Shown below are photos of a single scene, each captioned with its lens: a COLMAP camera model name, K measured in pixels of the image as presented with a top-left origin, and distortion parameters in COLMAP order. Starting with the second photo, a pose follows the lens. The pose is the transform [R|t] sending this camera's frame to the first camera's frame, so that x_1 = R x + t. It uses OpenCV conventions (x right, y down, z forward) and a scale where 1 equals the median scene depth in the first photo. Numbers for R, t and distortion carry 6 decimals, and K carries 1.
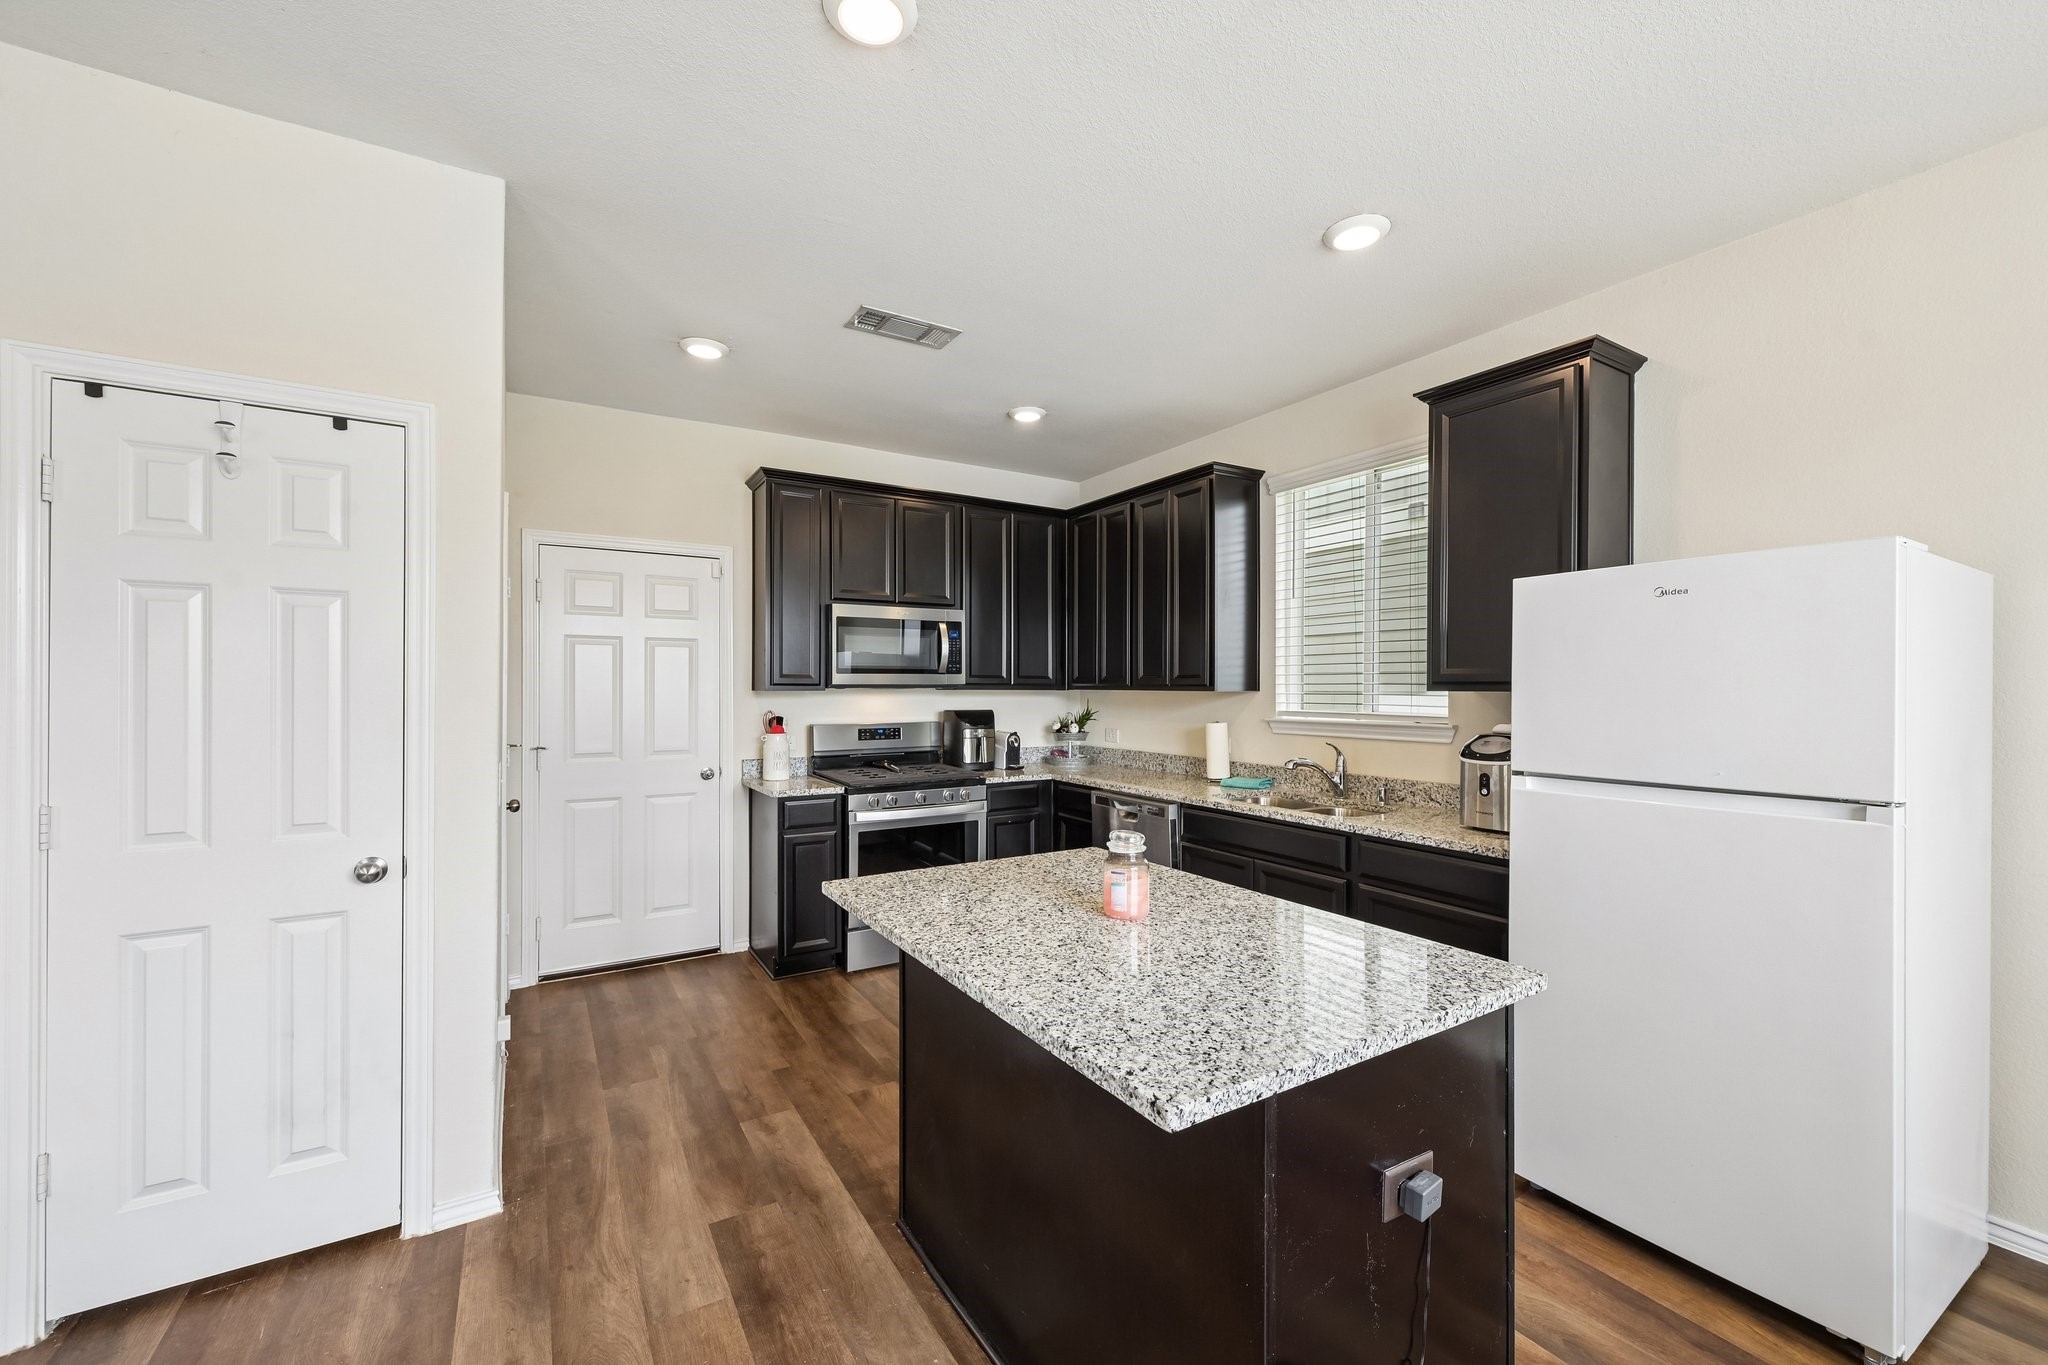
lens RADIAL K [[813.9, 0, 1024.3], [0, 813.9, 690.3], [0, 0, 1]] dist [-0.001178, -0.000084]
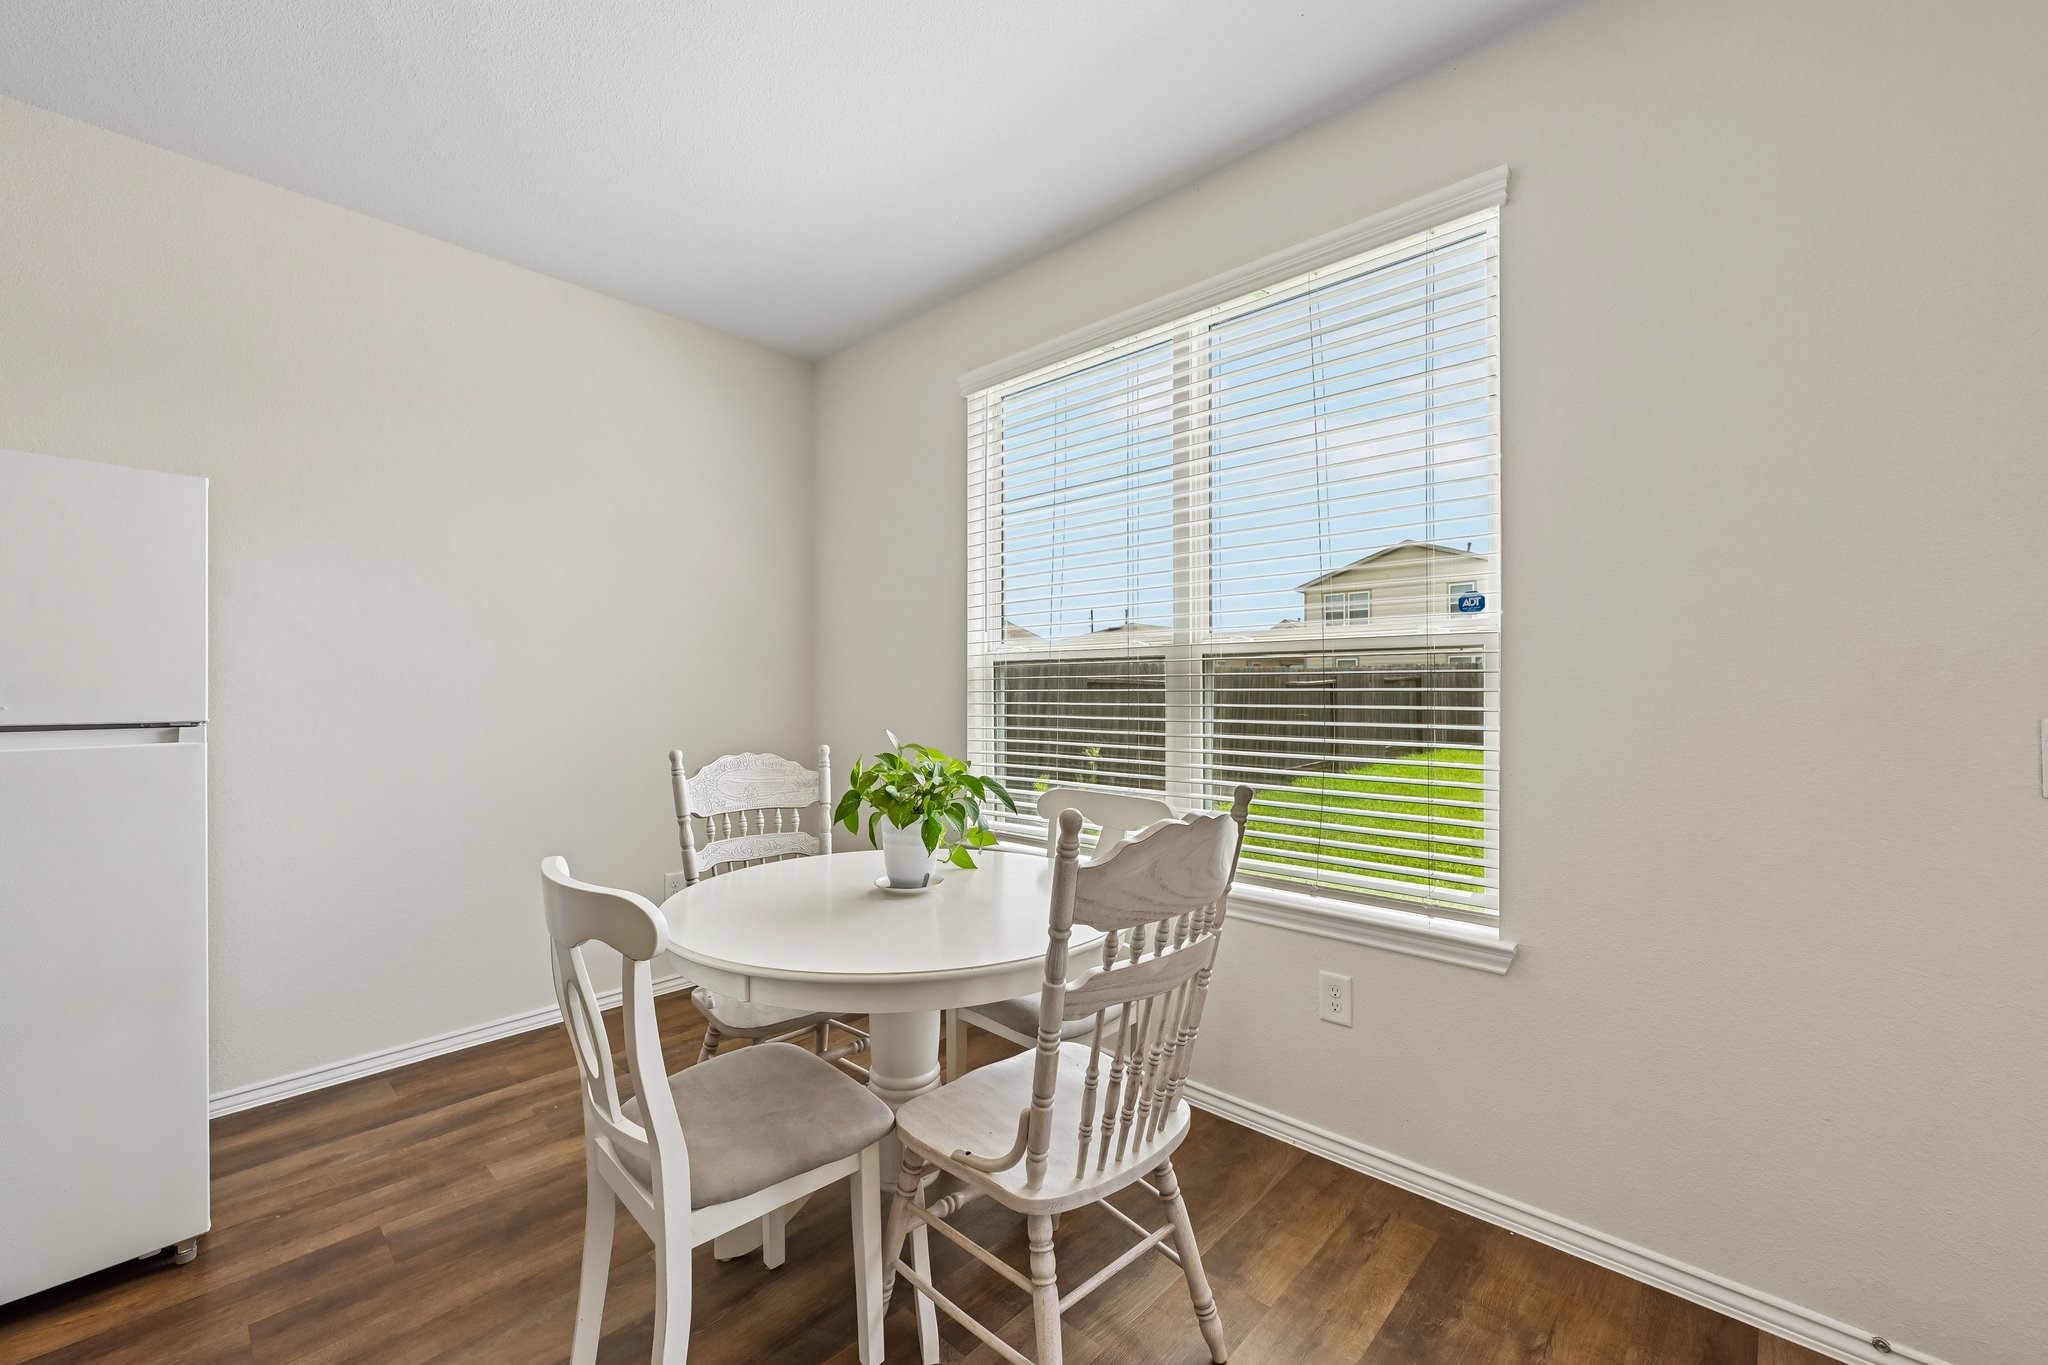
lens RADIAL K [[822.7, 0, 1028.0], [0, 822.7, 676.9], [0, 0, 1]] dist [0.001867, 0.000175]
pose [[-0.275683, 0.012892, 0.961162, -0.115436], [0.003441, 0.999917, -0.012425, 0.037786], [-0.961242, -0.000118, -0.275705, 0.095666]]
